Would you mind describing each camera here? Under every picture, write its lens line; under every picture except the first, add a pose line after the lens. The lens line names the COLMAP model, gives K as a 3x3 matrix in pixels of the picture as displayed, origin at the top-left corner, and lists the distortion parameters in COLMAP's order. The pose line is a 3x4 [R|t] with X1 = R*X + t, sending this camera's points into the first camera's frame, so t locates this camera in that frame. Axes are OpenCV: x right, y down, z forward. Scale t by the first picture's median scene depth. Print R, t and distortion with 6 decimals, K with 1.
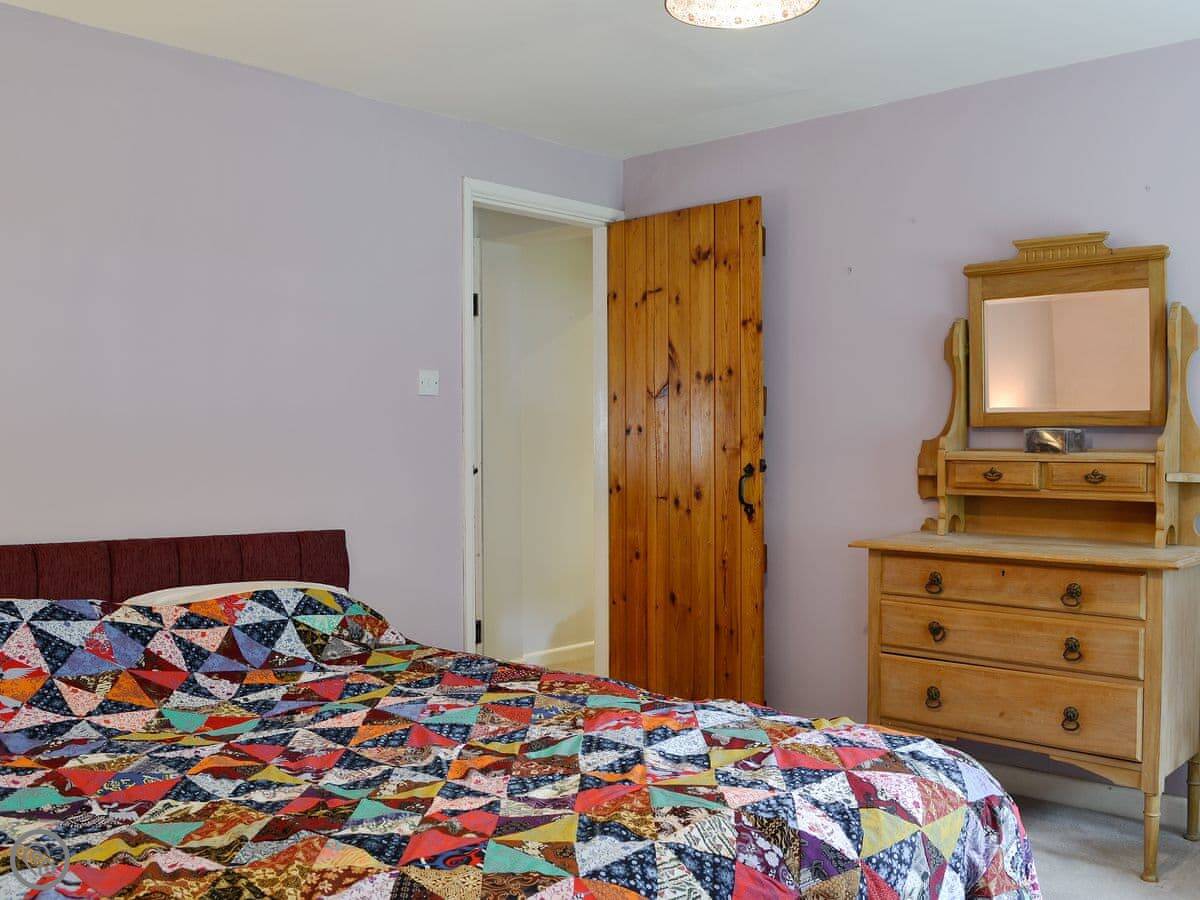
lens RADIAL K [[1109.7, 0, 630.2], [0, 1109.7, 451.1], [0, 0, 1]] dist [-0.076782, 0.012212]
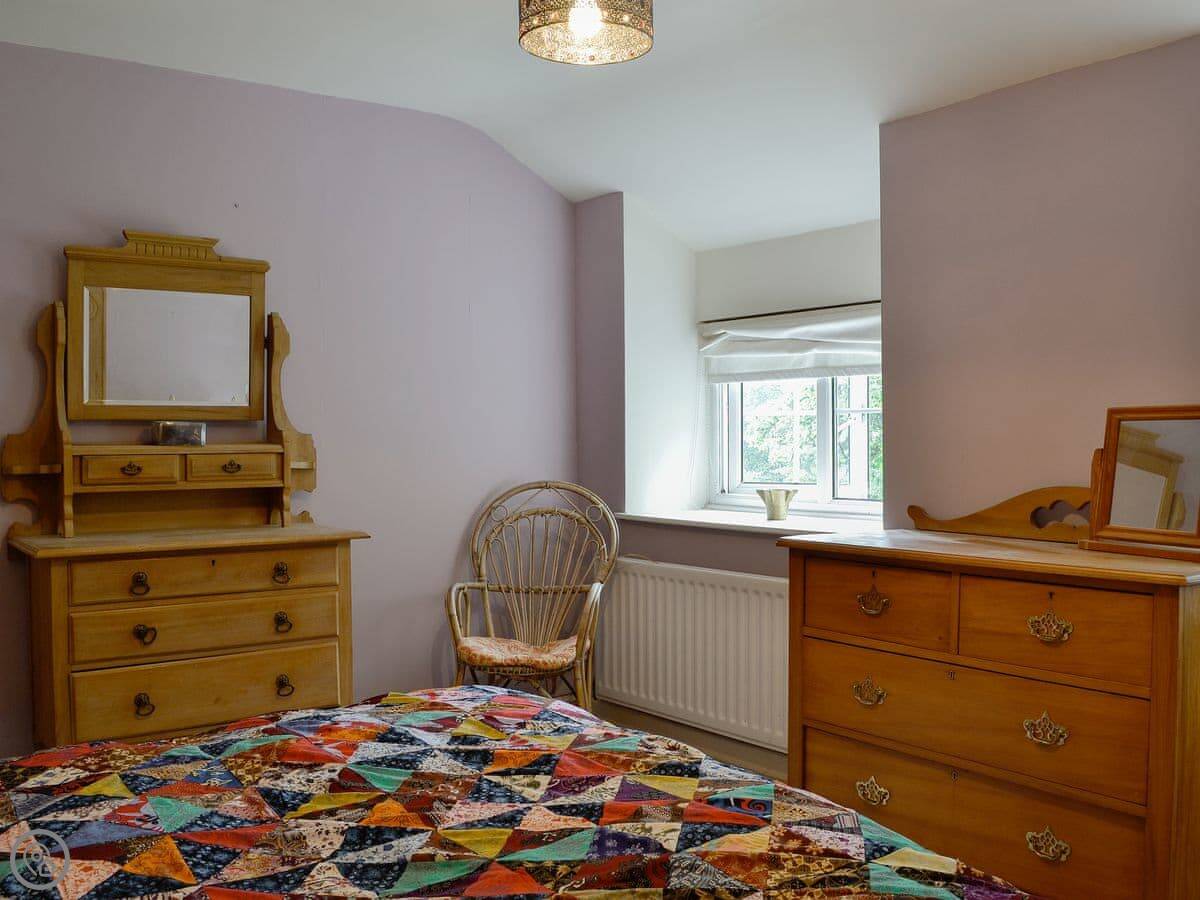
lens RADIAL K [[1109.7, 0, 630.2], [0, 1109.7, 451.1], [0, 0, 1]] dist [-0.076782, 0.012212]
pose [[0.198199, -0.015635, 0.980037, -0.594300], [0.017003, 0.999777, 0.012511, 0.001324], [-0.980014, 0.014184, 0.198420, 0.425939]]
